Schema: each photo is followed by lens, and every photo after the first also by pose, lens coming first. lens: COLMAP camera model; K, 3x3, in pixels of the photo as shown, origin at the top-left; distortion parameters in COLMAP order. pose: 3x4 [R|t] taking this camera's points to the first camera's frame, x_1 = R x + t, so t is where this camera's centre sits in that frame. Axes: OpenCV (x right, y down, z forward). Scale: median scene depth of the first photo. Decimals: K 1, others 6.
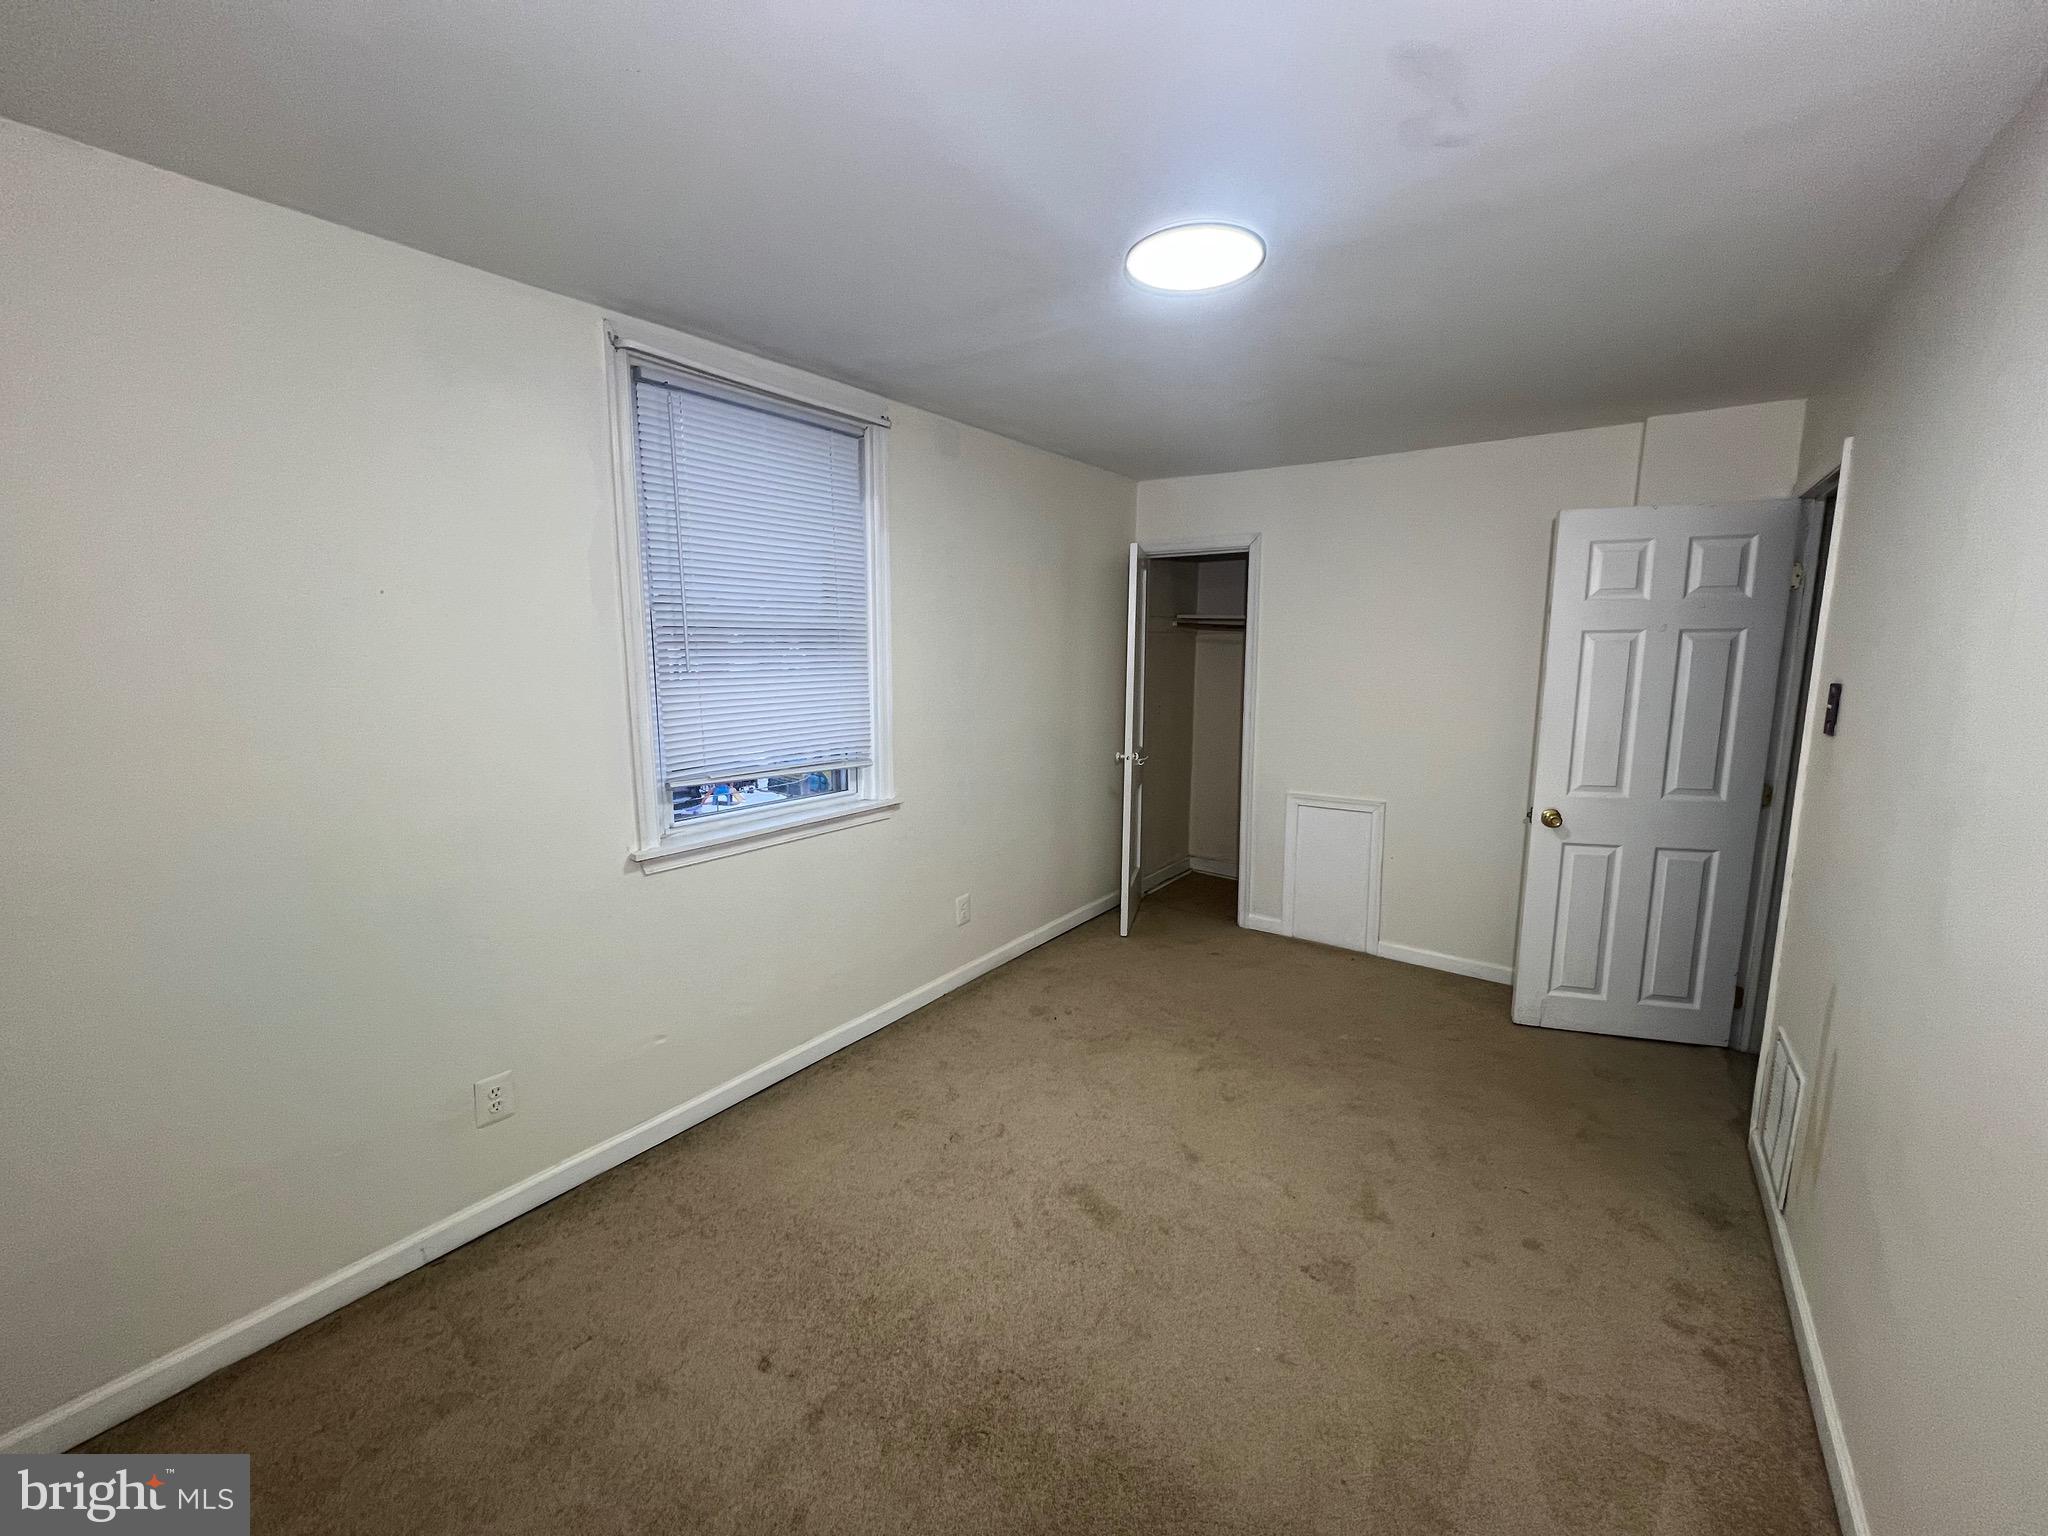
lens RADIAL K [[824.5, 0, 1037.3], [0, 824.5, 761.6], [0, 0, 1]] dist [-0.006997, 0.000246]
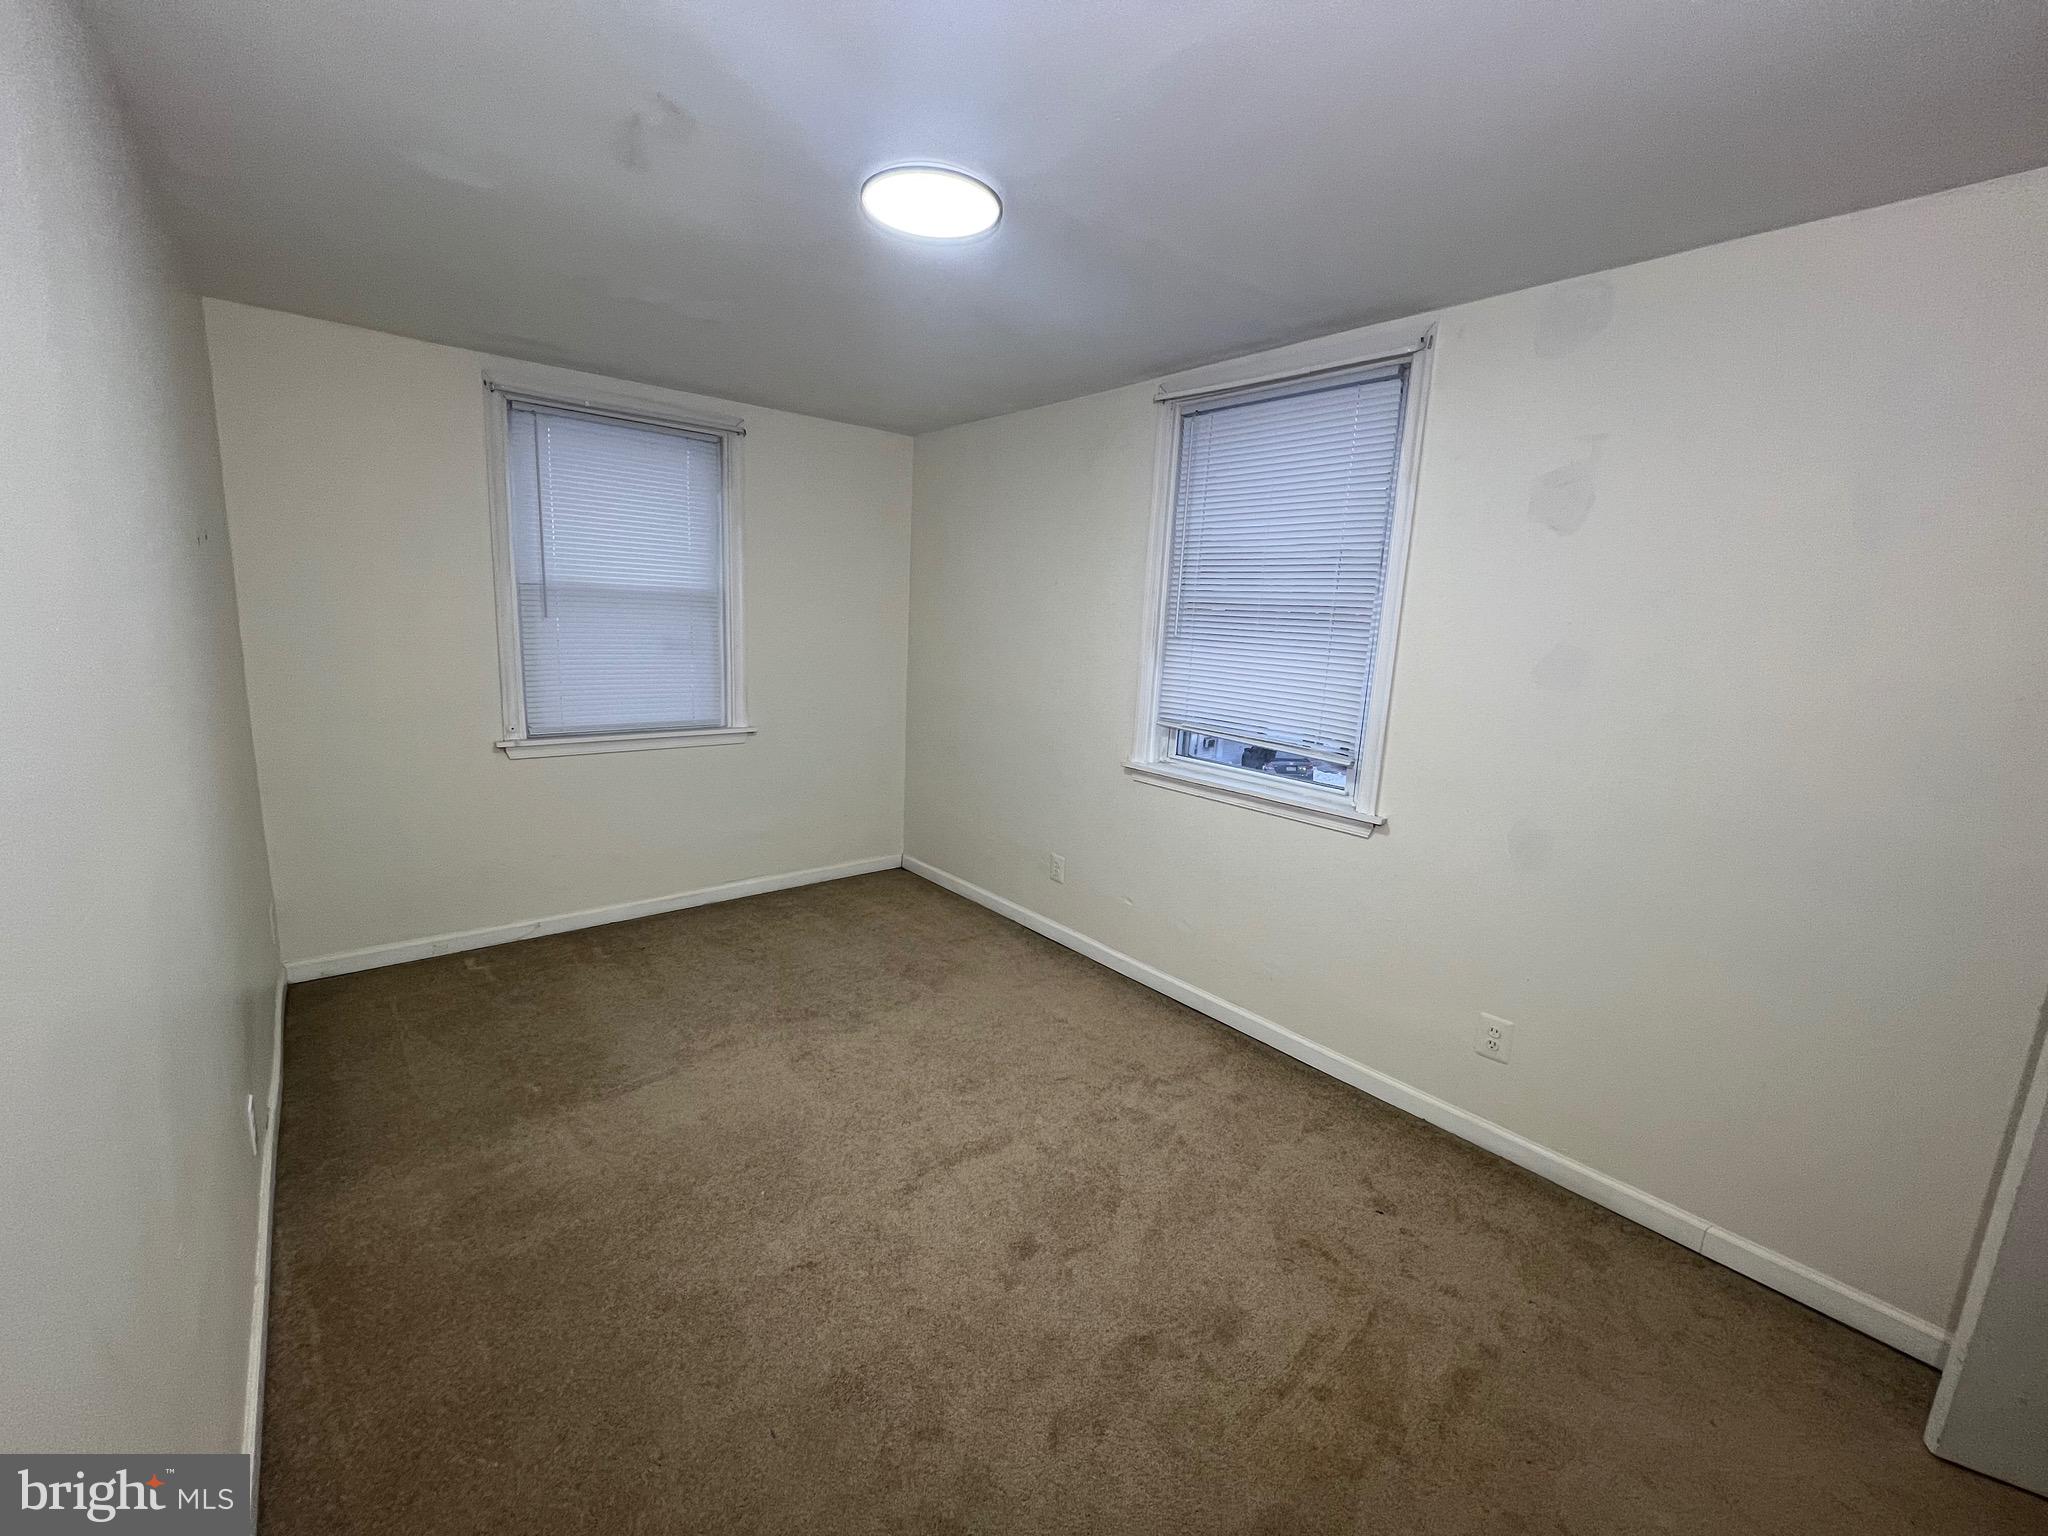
lens RADIAL K [[824.5, 0, 1034.7], [0, 824.5, 767.0], [0, 0, 1]] dist [-0.006997, 0.000246]
pose [[-0.239410, 0.159608, -0.957710, 0.769975], [-0.195651, 0.958230, 0.208604, -0.121180], [0.951001, 0.237318, -0.198183, 0.947878]]
